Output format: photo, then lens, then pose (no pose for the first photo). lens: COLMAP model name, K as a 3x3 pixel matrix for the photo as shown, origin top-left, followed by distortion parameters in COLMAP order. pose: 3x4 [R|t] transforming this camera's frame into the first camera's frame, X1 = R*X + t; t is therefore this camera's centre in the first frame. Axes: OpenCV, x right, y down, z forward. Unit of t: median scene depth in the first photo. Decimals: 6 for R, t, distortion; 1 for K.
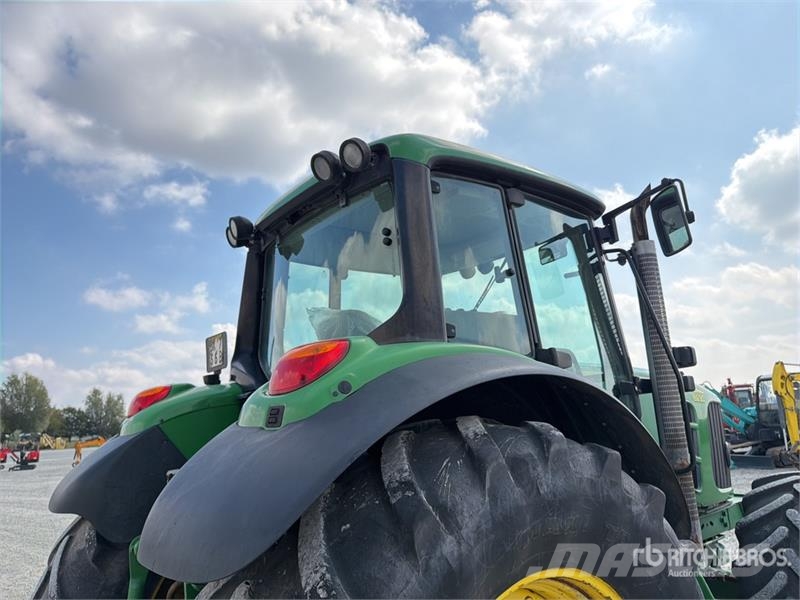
lens RADIAL K [[567.8, 0, 396.1], [0, 567.8, 301.1], [0, 0, 1]] dist [0.059517, -0.081160]
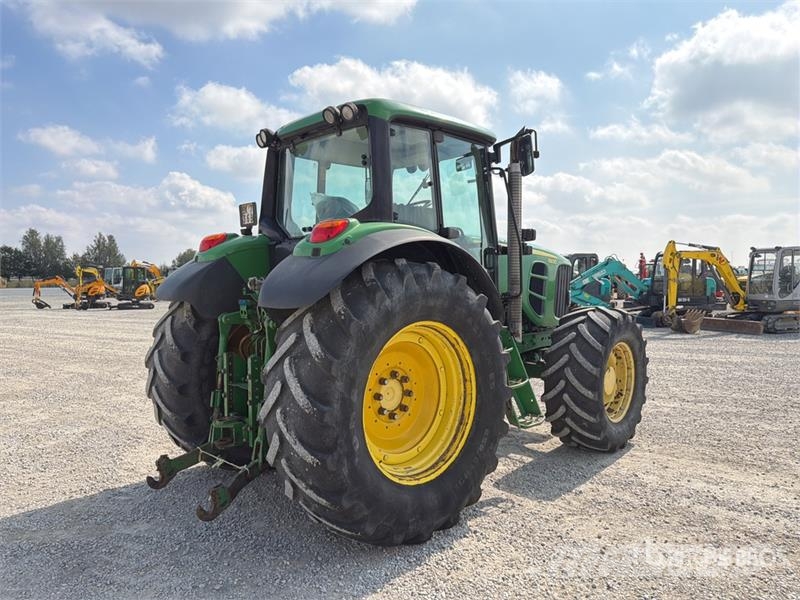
lens RADIAL K [[552.6, 0, 402.3], [0, 552.6, 305.3], [0, 0, 1]] dist [0.142969, -0.186244]
pose [[0.993109, 0.043795, 0.108707, -0.052027], [-0.069567, 0.966754, 0.246062, -0.085331], [-0.094317, -0.251929, 0.963139, -0.643336]]
